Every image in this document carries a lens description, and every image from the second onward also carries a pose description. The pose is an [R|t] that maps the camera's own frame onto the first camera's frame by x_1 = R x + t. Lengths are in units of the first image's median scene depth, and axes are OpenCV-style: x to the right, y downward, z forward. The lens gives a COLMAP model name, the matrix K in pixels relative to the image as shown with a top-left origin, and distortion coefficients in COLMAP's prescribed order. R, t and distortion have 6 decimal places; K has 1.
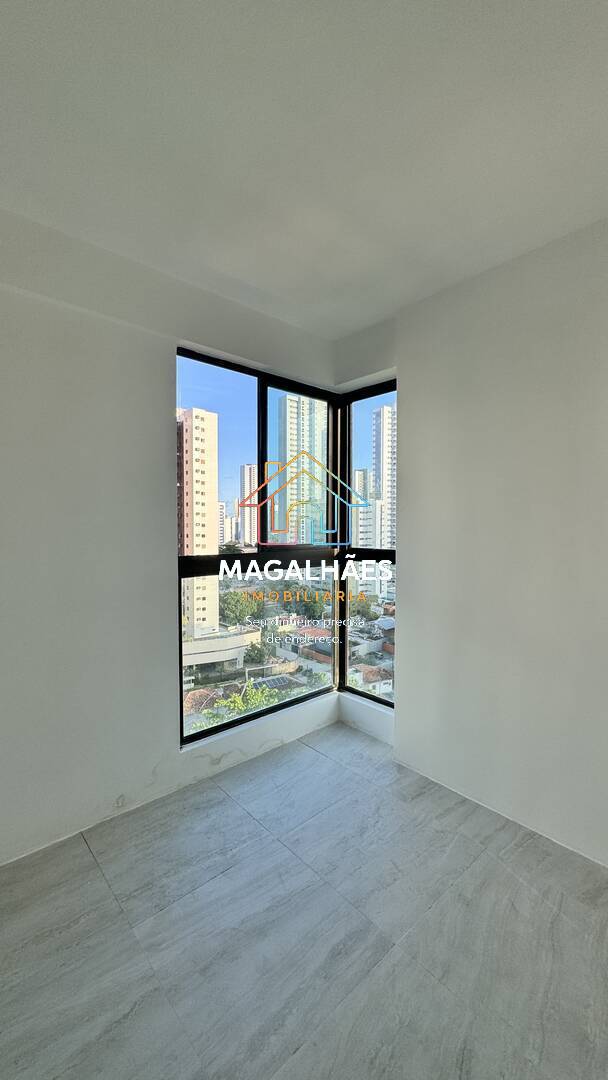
lens RADIAL K [[430.5, 0, 306.5], [0, 430.5, 541.5], [0, 0, 1]] dist [-0.002779, 0.000235]
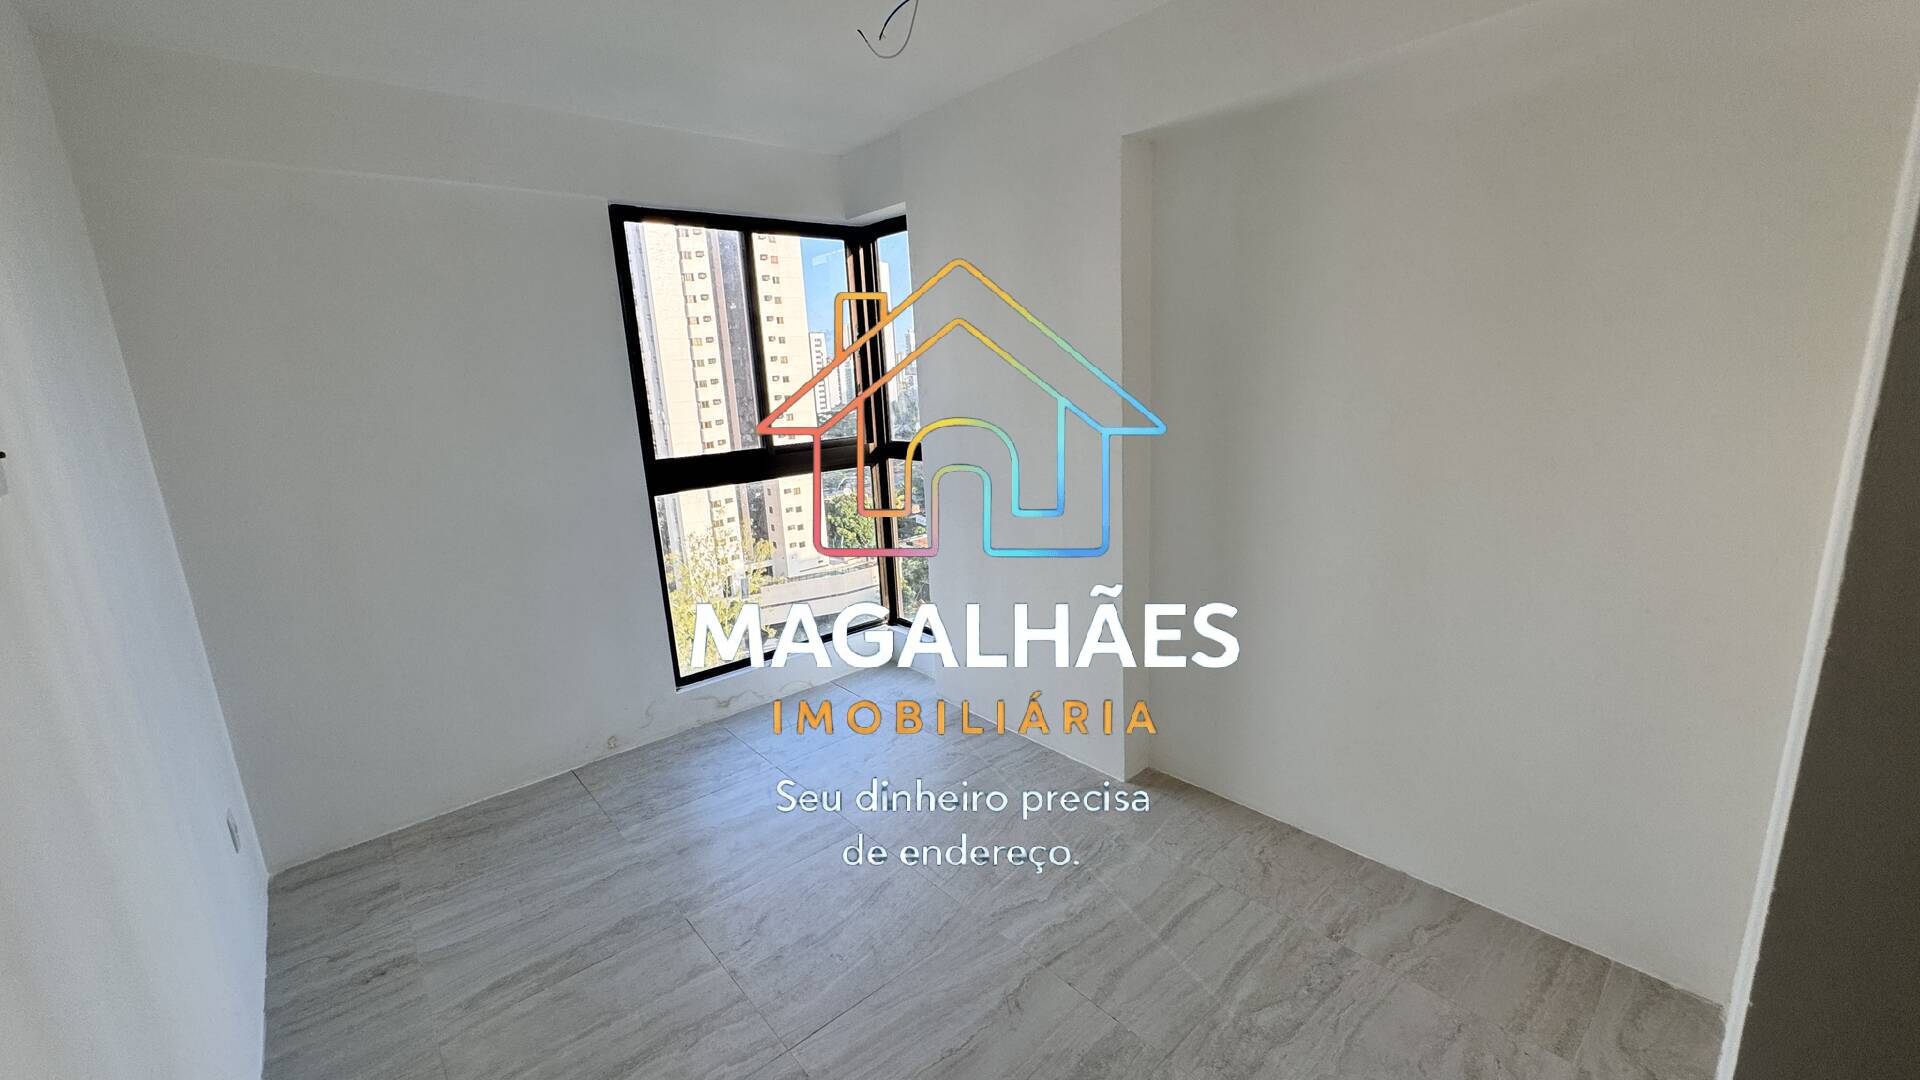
lens RADIAL K [[765.3, 0, 962.2], [0, 765.3, 537.5], [0, 0, 1]] dist [-0.002779, 0.000235]
pose [[0.998307, -0.051135, -0.027735, 0.283484], [0.055286, 0.982312, 0.178904, -0.058280], [0.018096, -0.180135, 0.983475, -0.383311]]
